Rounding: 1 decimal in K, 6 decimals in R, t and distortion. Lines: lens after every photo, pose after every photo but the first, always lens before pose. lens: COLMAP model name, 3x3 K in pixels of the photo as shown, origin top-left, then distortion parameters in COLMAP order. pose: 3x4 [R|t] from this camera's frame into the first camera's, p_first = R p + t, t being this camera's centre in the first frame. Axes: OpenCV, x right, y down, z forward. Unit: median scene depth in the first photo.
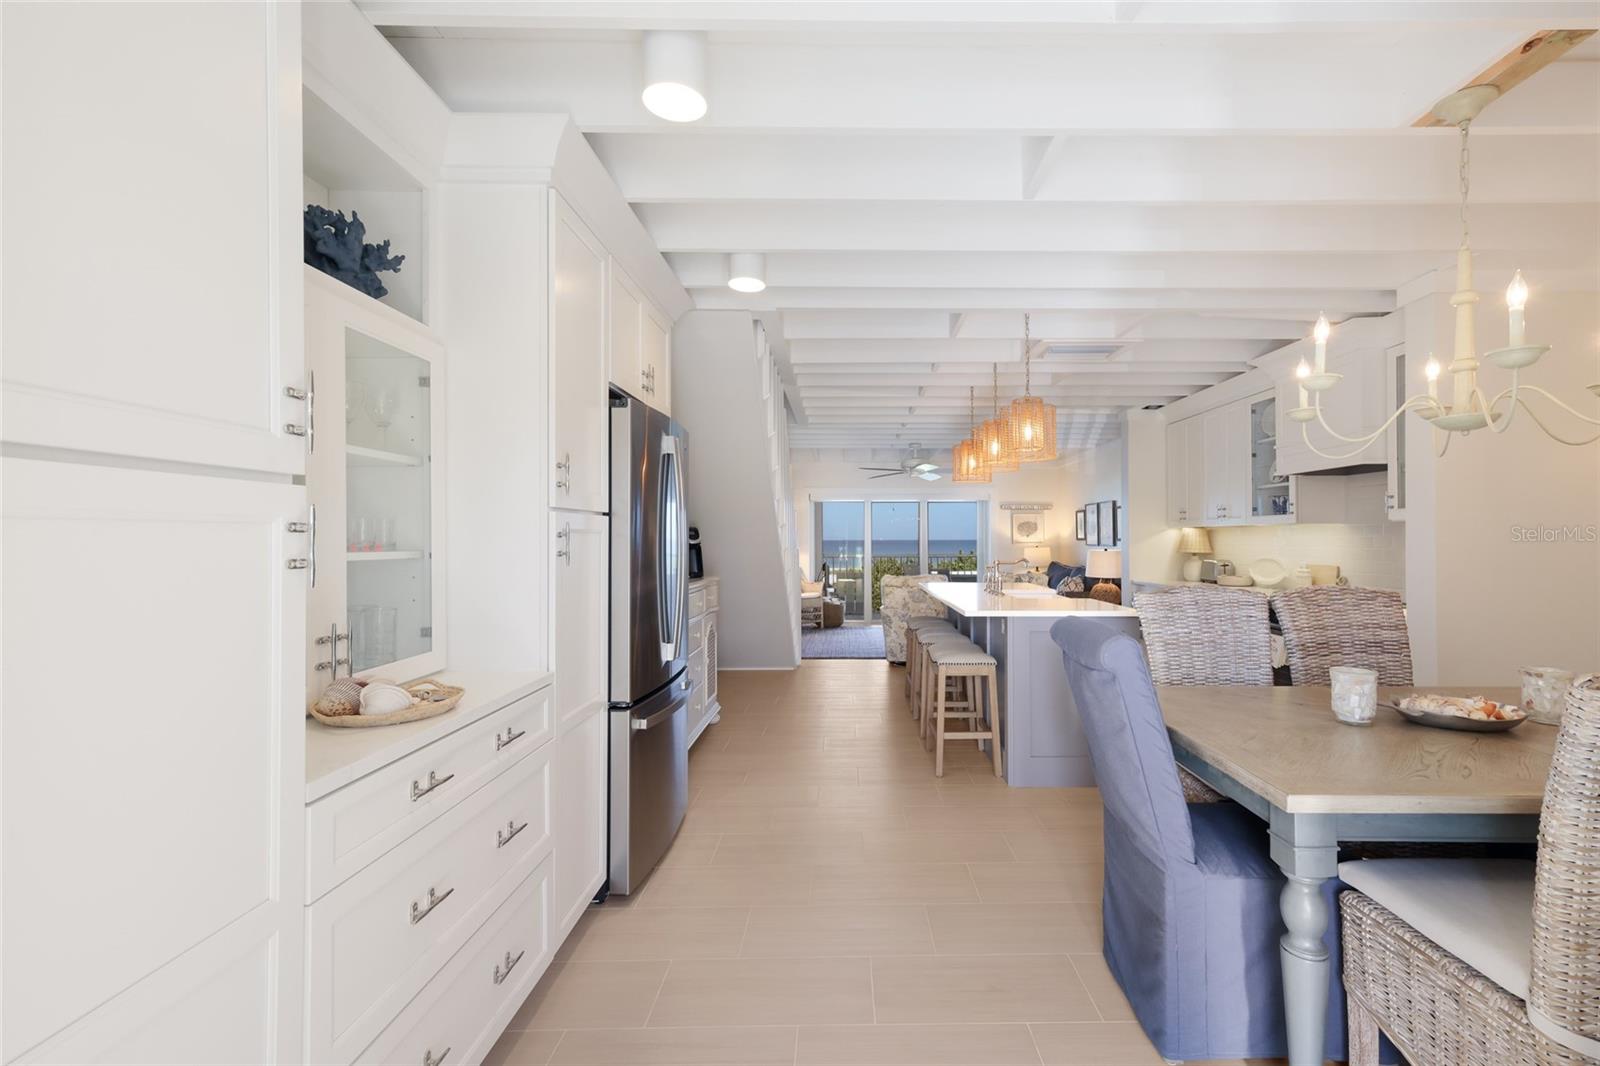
lens RADIAL K [[697.4, 0, 853.5], [0, 697.4, 534.9], [0, 0, 1]] dist [-0.001291, -0.000399]
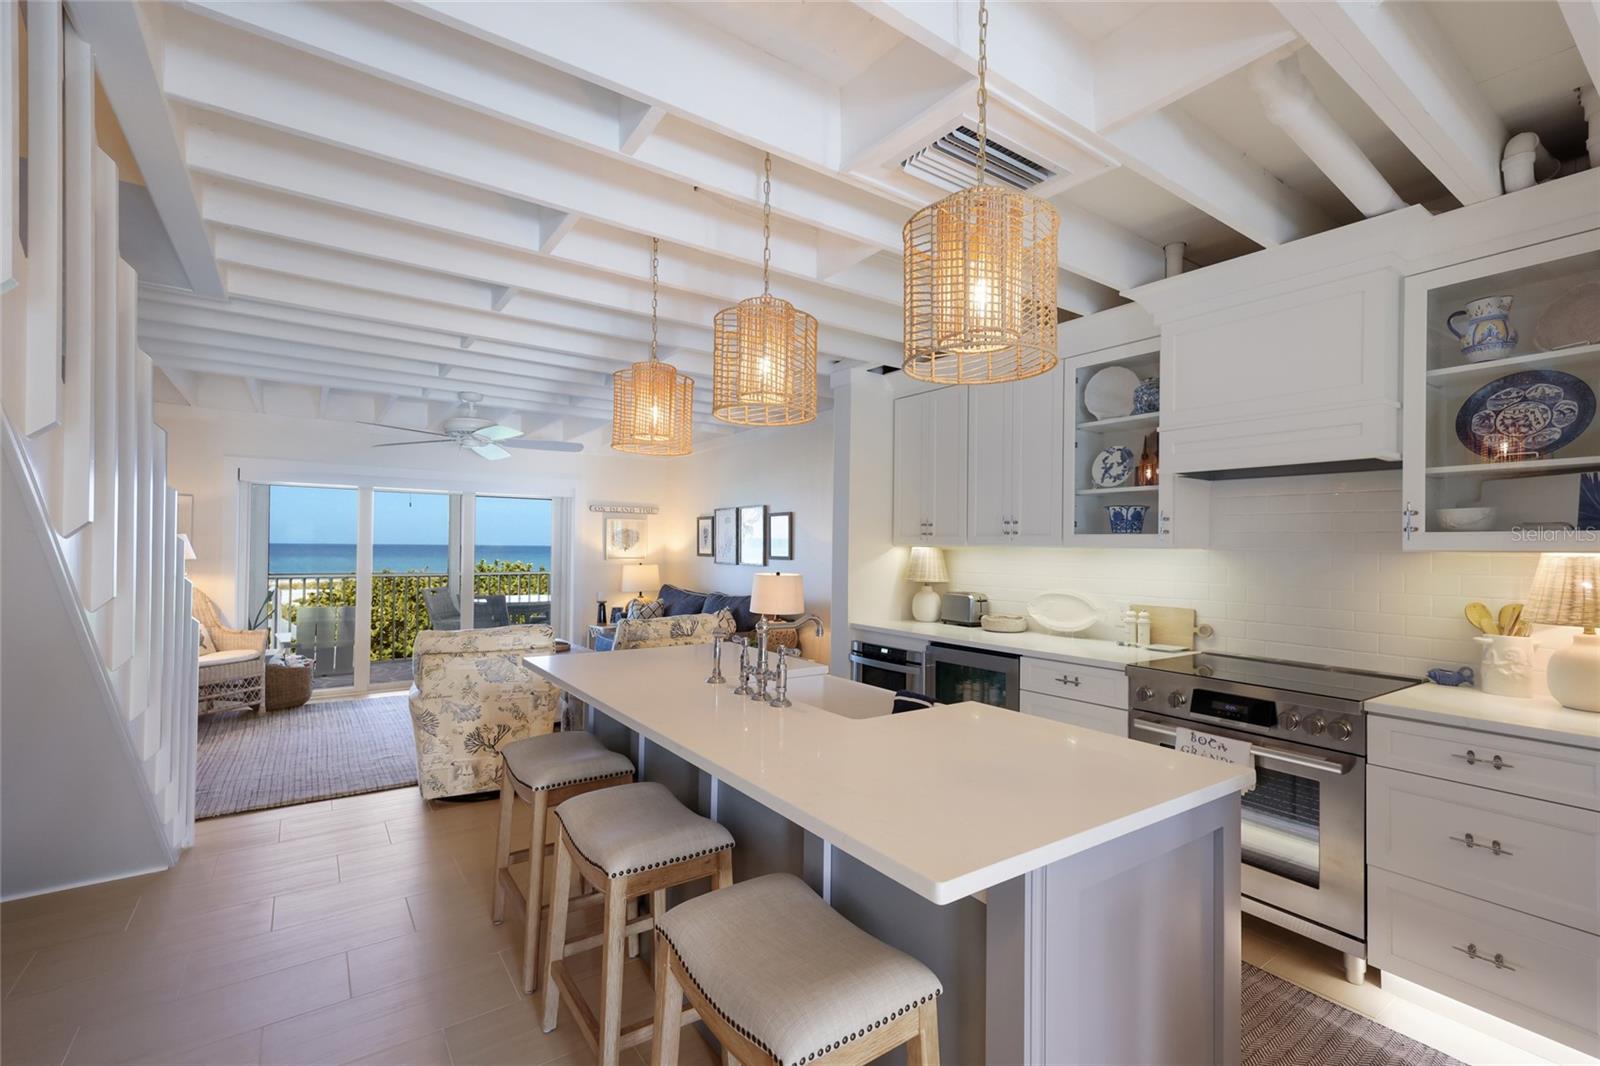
lens RADIAL K [[705.2, 0, 823.5], [0, 705.2, 543.6], [0, 0, 1]] dist [0.013983, -0.000187]
pose [[0.816082, 0.015769, 0.577721, -0.018351], [-0.017175, 0.999848, -0.003029, -0.010387], [-0.577681, -0.007451, 0.816229, 0.511994]]
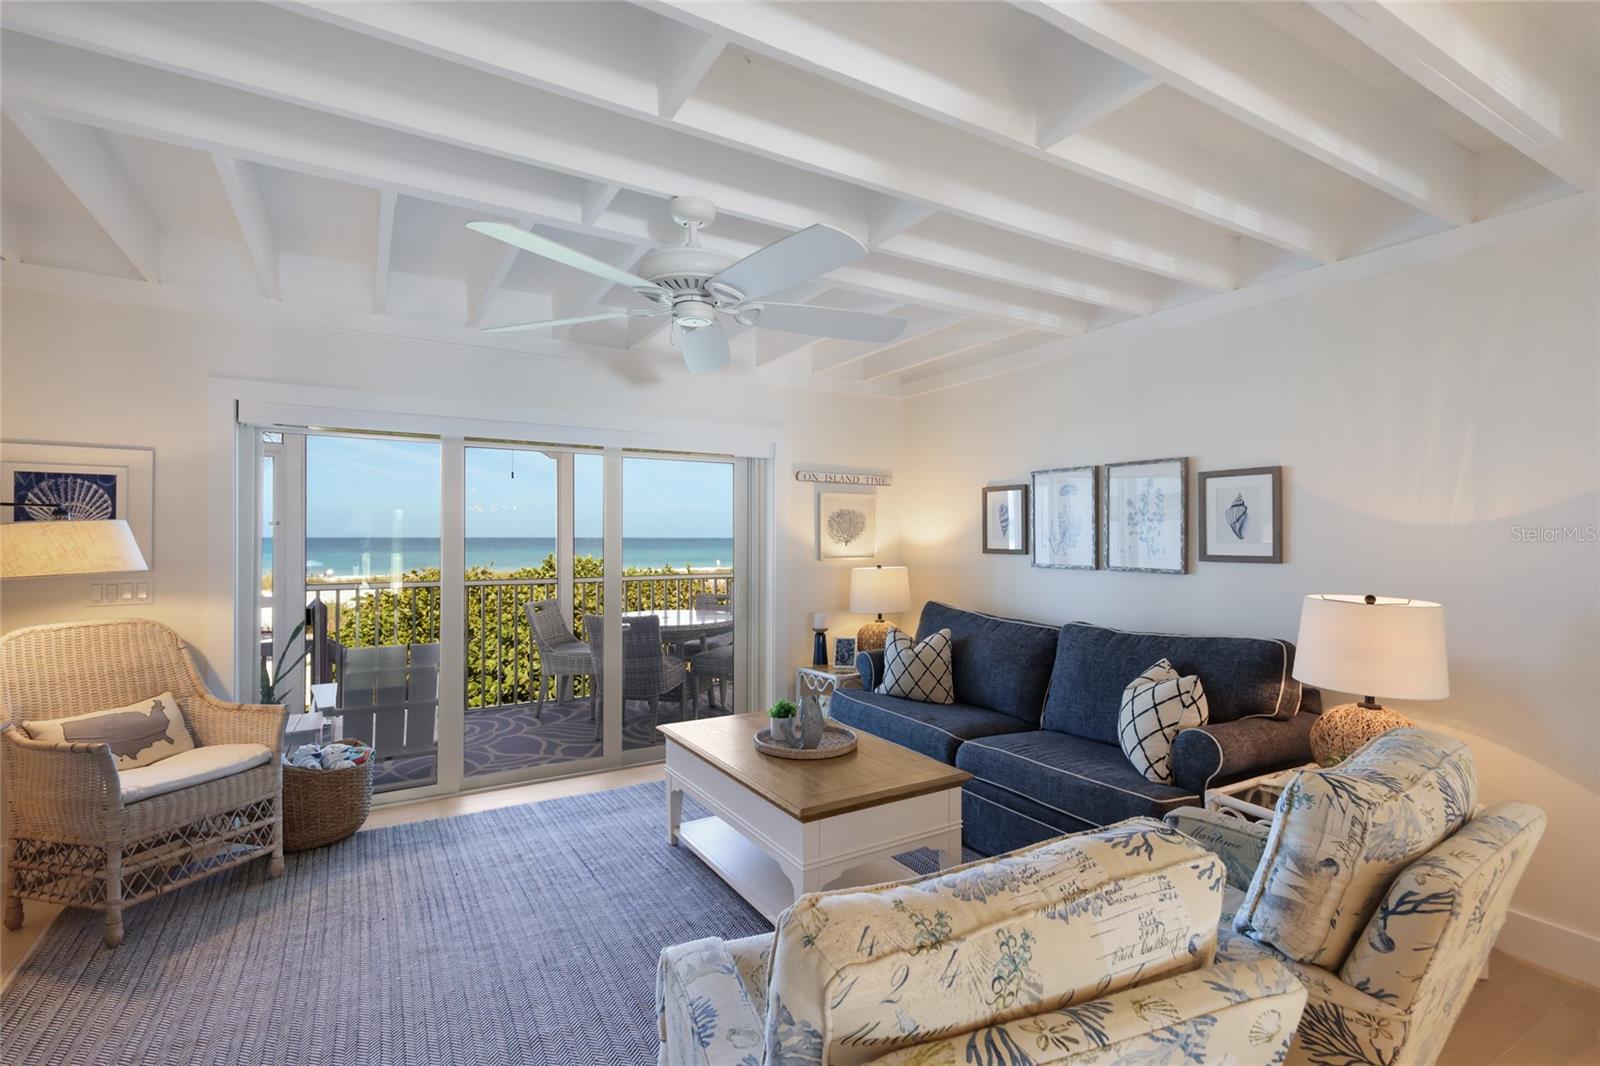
lens RADIAL K [[750.8, 0, 834.2], [0, 750.8, 533.7], [0, 0, 1]] dist [0.004873, -0.000207]
pose [[0.854821, 0.009130, 0.518842, -0.021432], [-0.010350, 0.999946, -0.000544, -0.006584], [-0.518819, -0.004905, 0.854870, 1.099059]]
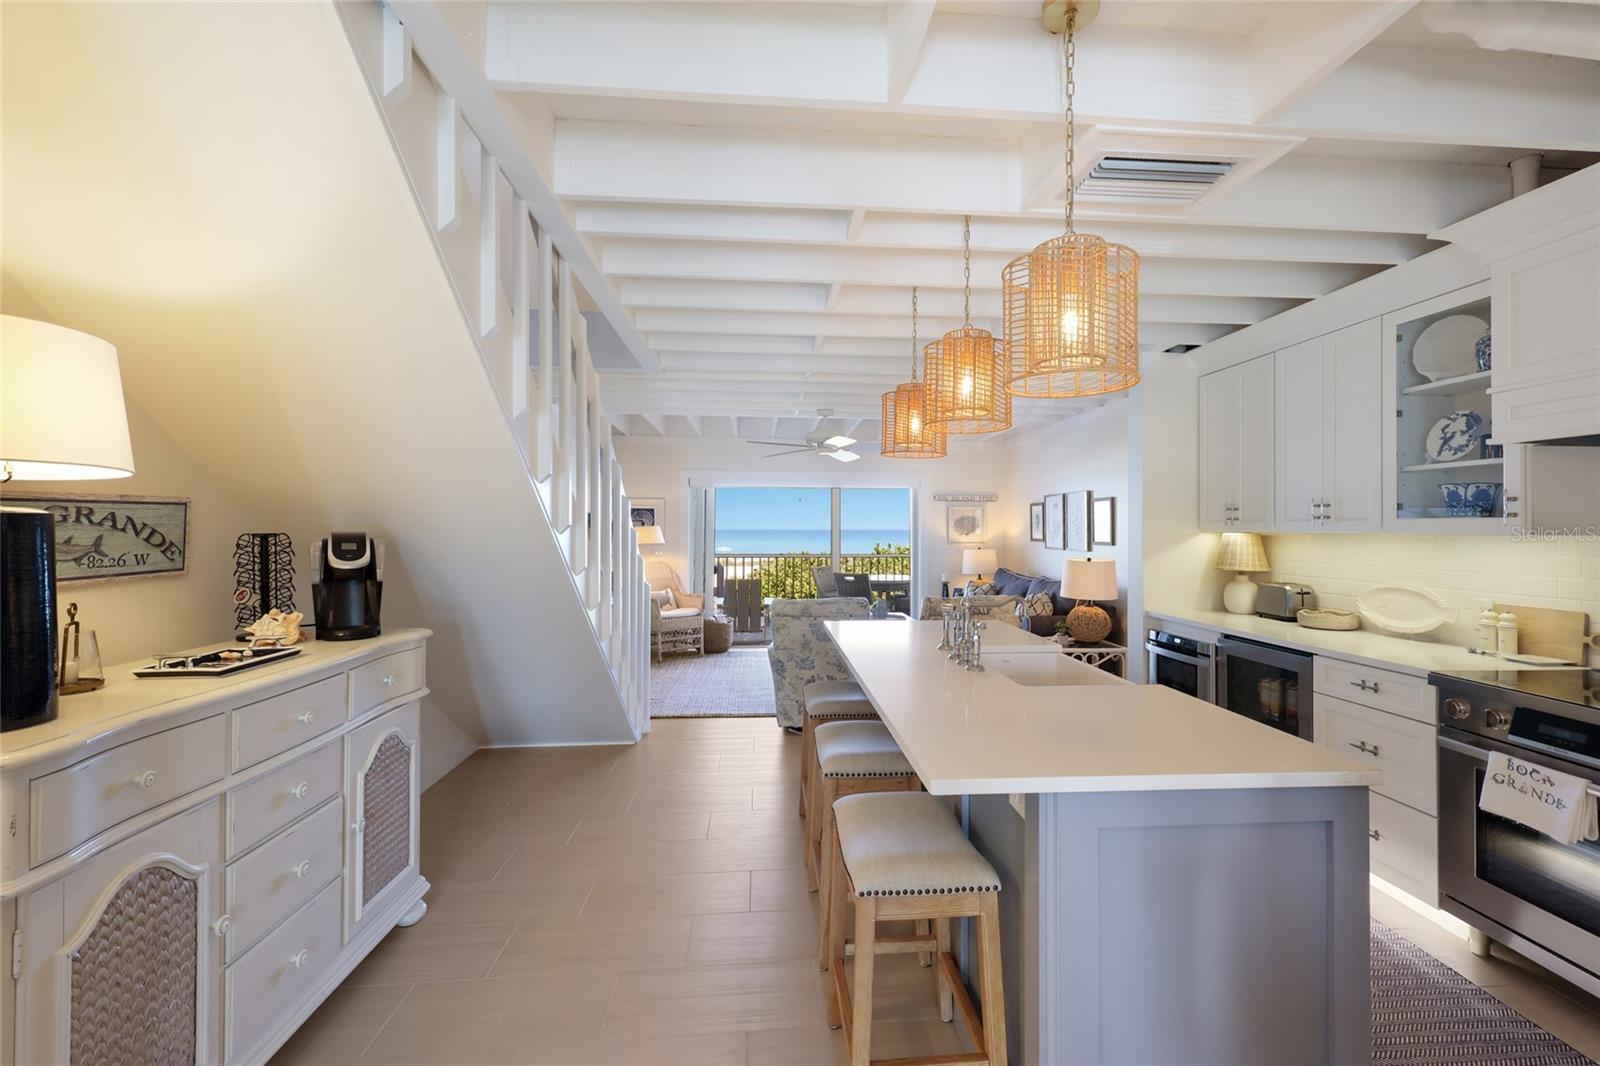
lens RADIAL K [[703.0, 0, 827.9], [0, 703.0, 525.2], [0, 0, 1]] dist [0.009517, 0.000253]
pose [[0.996541, 0.007091, 0.082799, 0.046995], [-0.007205, 0.999973, 0.001068, -0.016461], [-0.082790, -0.001661, 0.996566, 0.399733]]
